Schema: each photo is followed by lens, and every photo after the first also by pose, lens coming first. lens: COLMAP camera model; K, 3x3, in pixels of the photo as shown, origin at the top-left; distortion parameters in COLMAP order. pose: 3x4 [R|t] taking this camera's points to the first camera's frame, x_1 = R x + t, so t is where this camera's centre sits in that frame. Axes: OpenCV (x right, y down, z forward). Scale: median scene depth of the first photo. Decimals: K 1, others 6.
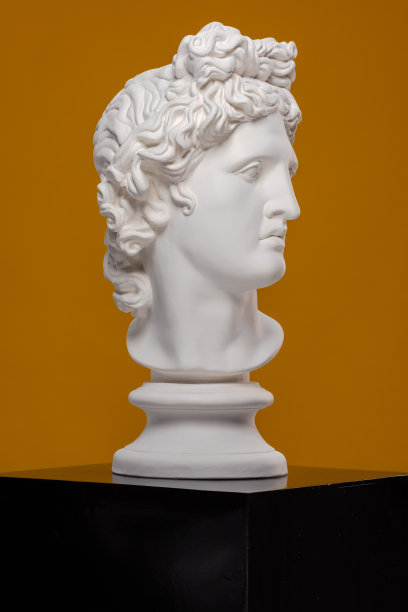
lens RADIAL K [[2610.1, 0, 204.0], [0, 2610.1, 306.0], [0, 0, 1]] dist [-0.001826, 1.885968]
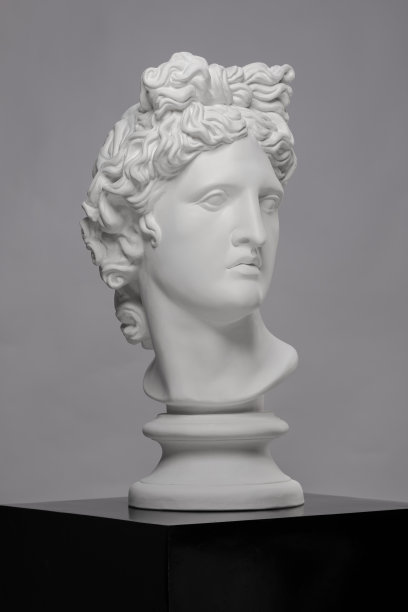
lens RADIAL K [[2610.1, 0, 204.0], [0, 2610.1, 306.0], [0, 0, 1]] dist [-0.001826, 1.885968]
pose [[0.932849, -0.038027, -0.358254, 0.366857], [0.036089, 0.999275, -0.012098, 0.000530], [0.358455, -0.001644, 0.933546, 0.072865]]
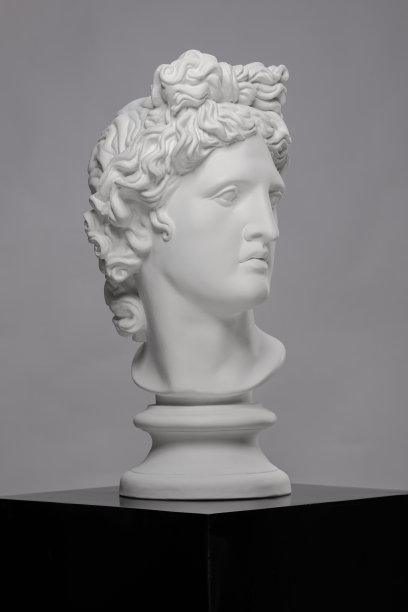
lens RADIAL K [[2610.1, 0, 204.0], [0, 2610.1, 306.0], [0, 0, 1]] dist [-0.001826, 1.885968]
pose [[0.984762, -0.029364, -0.171413, 0.180877], [0.028634, 0.999567, -0.006730, -0.002109], [0.171536, 0.001719, 0.985176, -0.000313]]
